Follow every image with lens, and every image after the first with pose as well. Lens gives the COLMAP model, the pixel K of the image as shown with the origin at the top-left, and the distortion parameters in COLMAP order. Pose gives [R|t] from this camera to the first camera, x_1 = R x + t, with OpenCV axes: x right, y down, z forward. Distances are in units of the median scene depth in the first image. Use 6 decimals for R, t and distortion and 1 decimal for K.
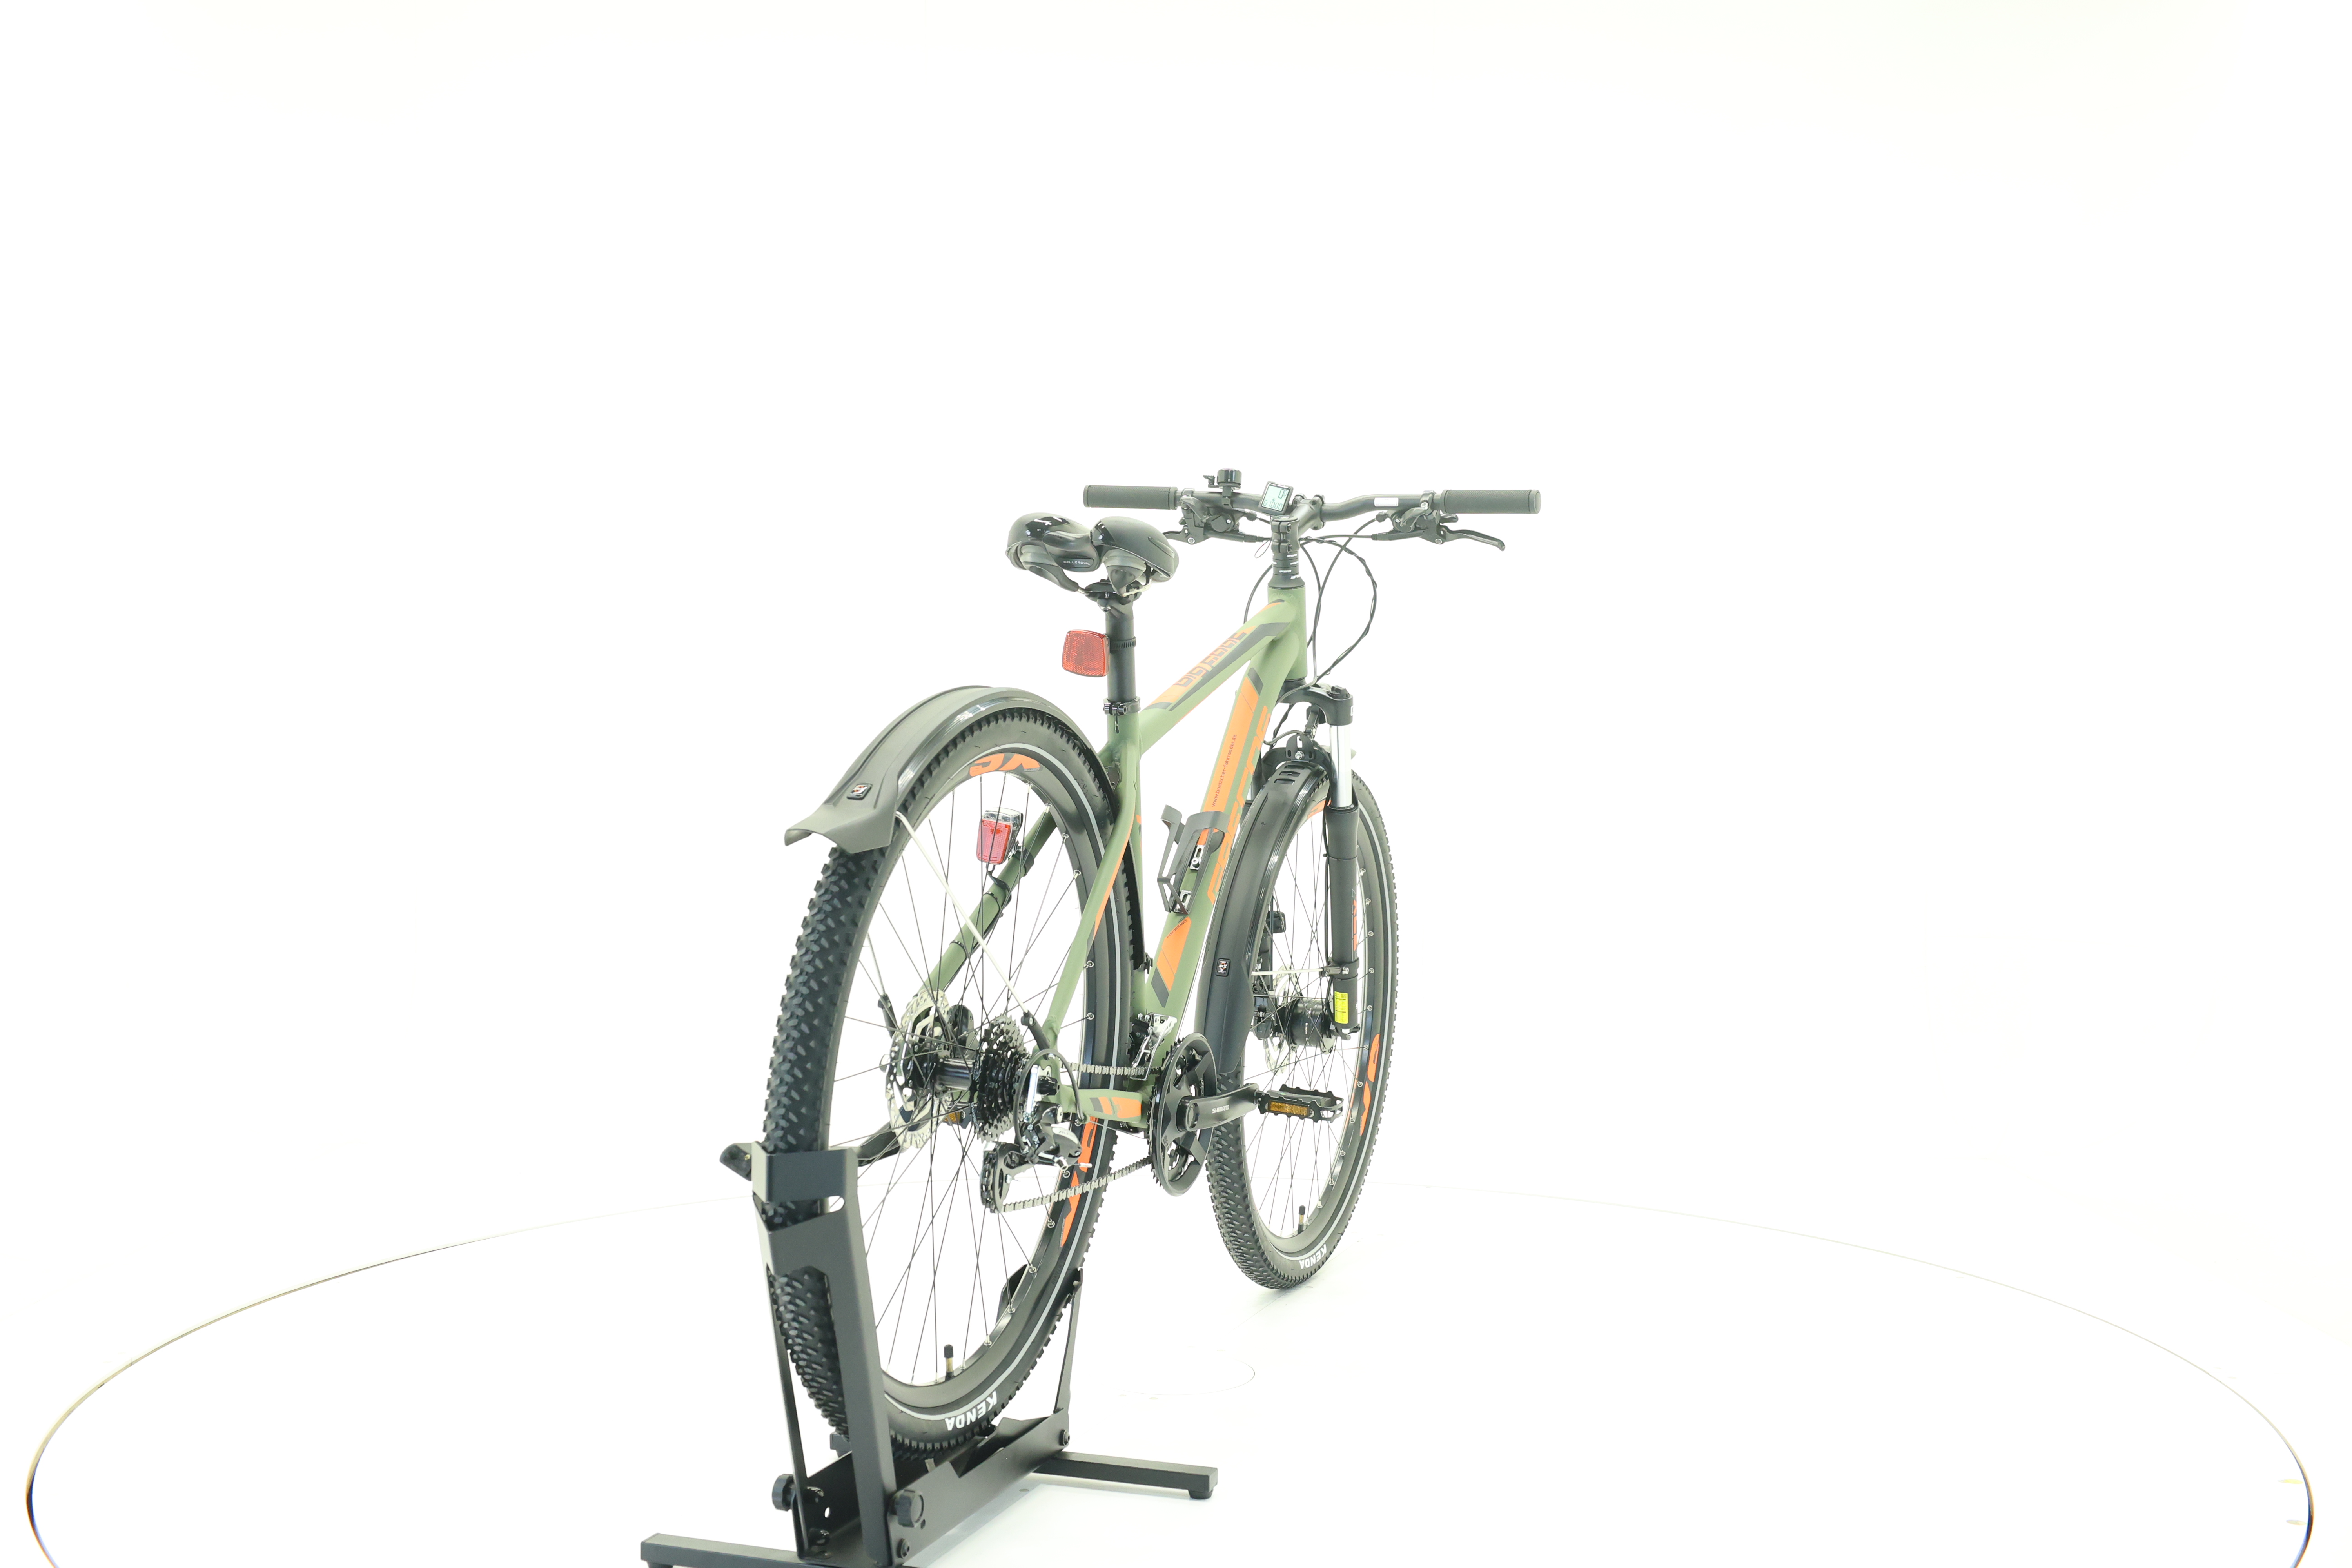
lens RADIAL K [[2464.6, 0, 1181.4], [0, 2464.6, 778.7], [0, 0, 1]] dist [-0.016752, 0.000000]
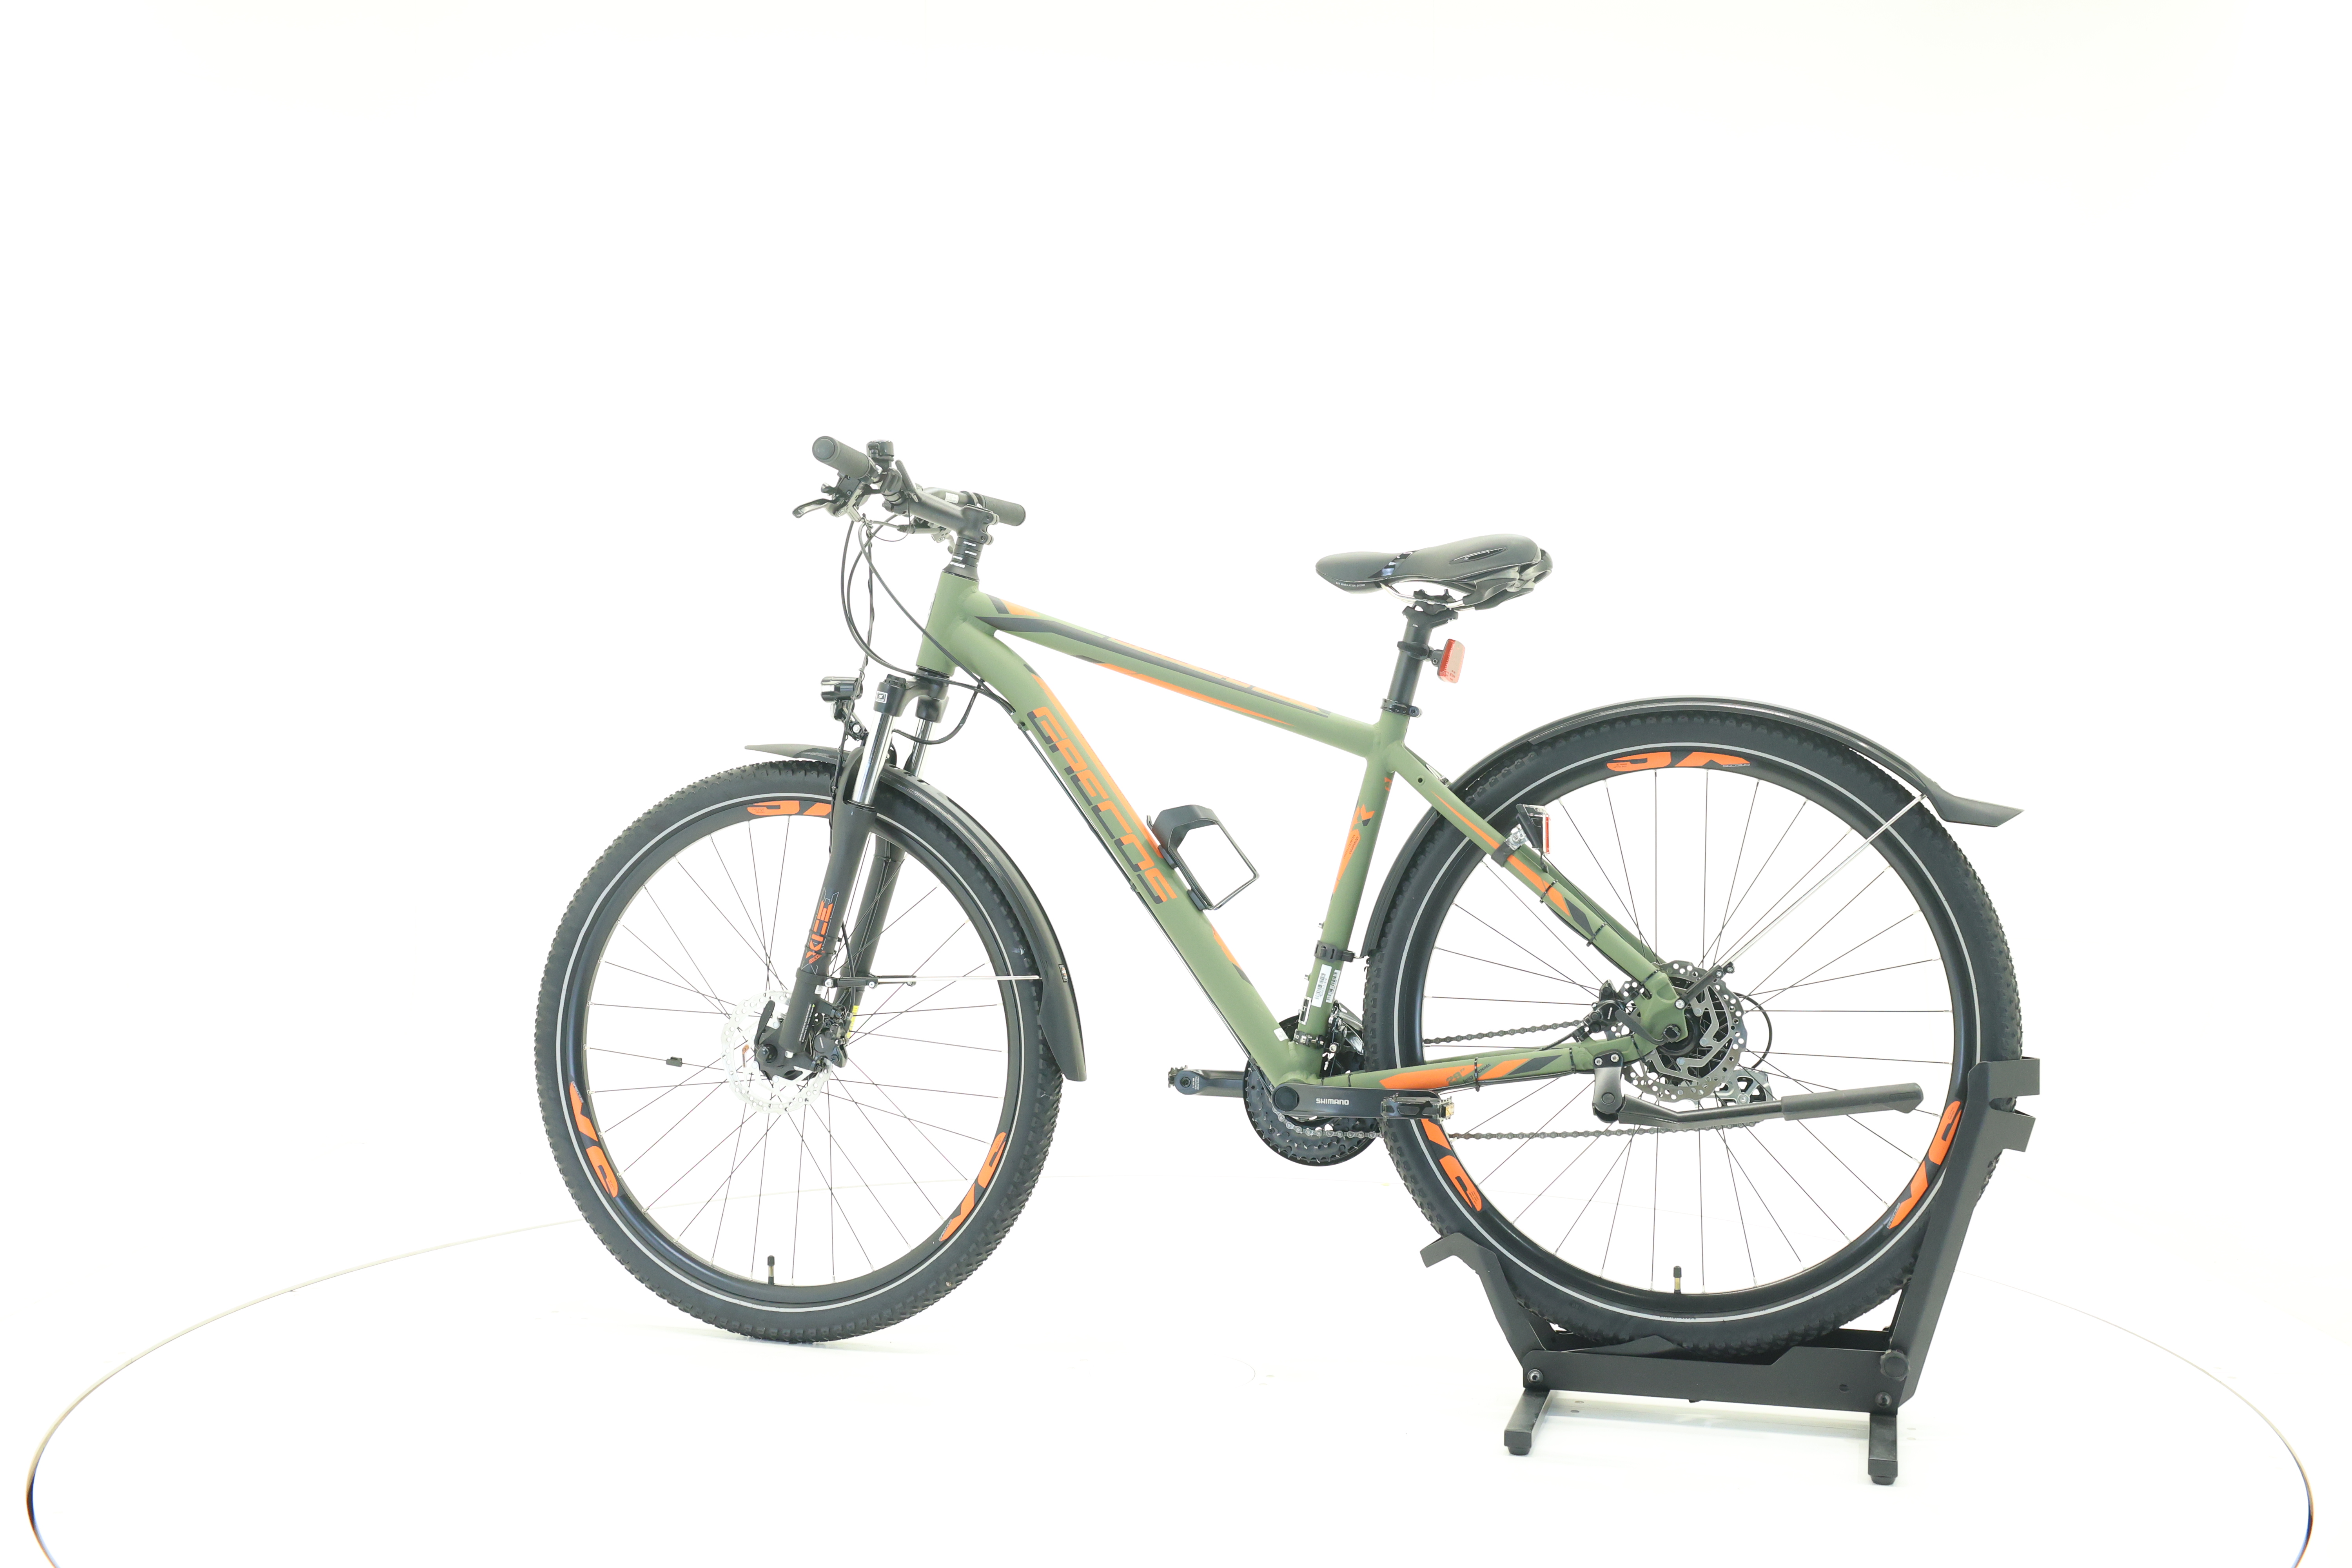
lens RADIAL K [[2464.6, 0, 1171.7], [0, 2464.6, 776.3], [0, 0, 1]] dist [-0.016752, 0.000000]
pose [[-0.062699, -0.025683, 0.997702, -1.040397], [0.017785, 0.999481, 0.026847, -0.029020], [-0.997874, 0.019427, -0.062209, 1.114402]]
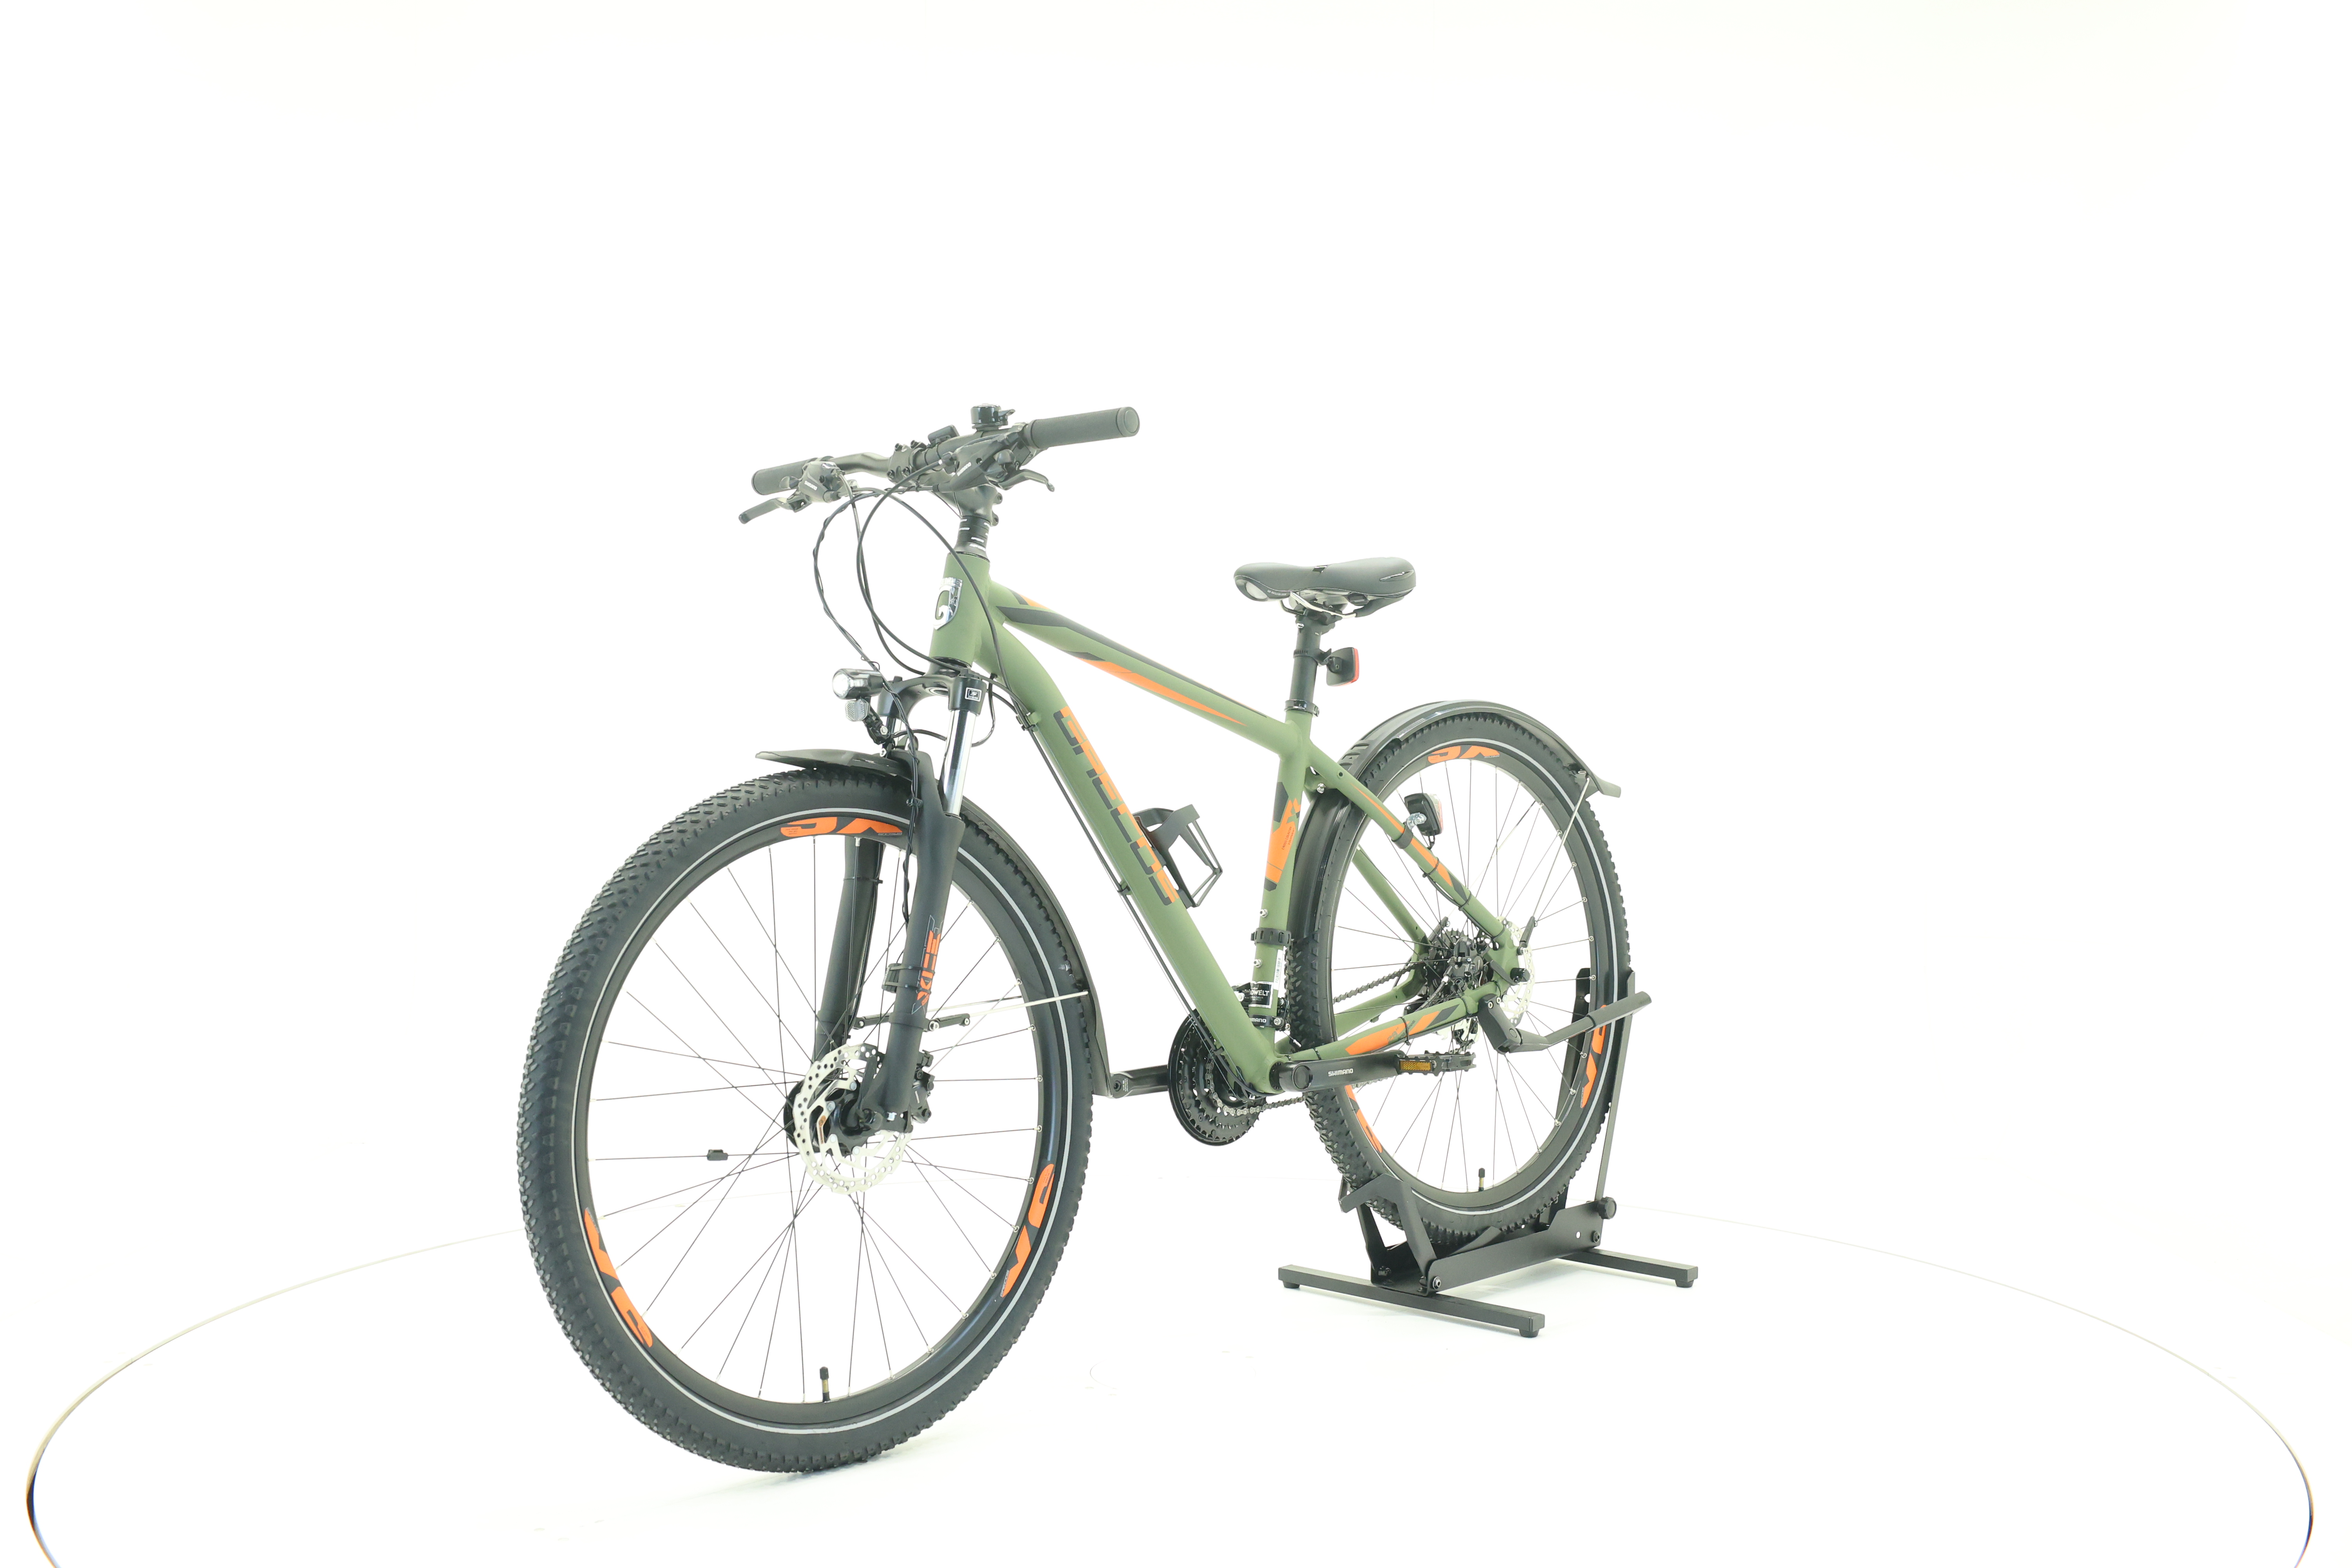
lens RADIAL K [[2464.6, 0, 1172.3], [0, 2464.6, 791.3], [0, 0, 1]] dist [-0.016752, 0.000000]
pose [[-0.917966, -0.020820, 0.396112, -0.412419], [-0.000145, 0.998639, 0.052152, -0.049013], [-0.396658, 0.047816, -0.916720, 2.002216]]
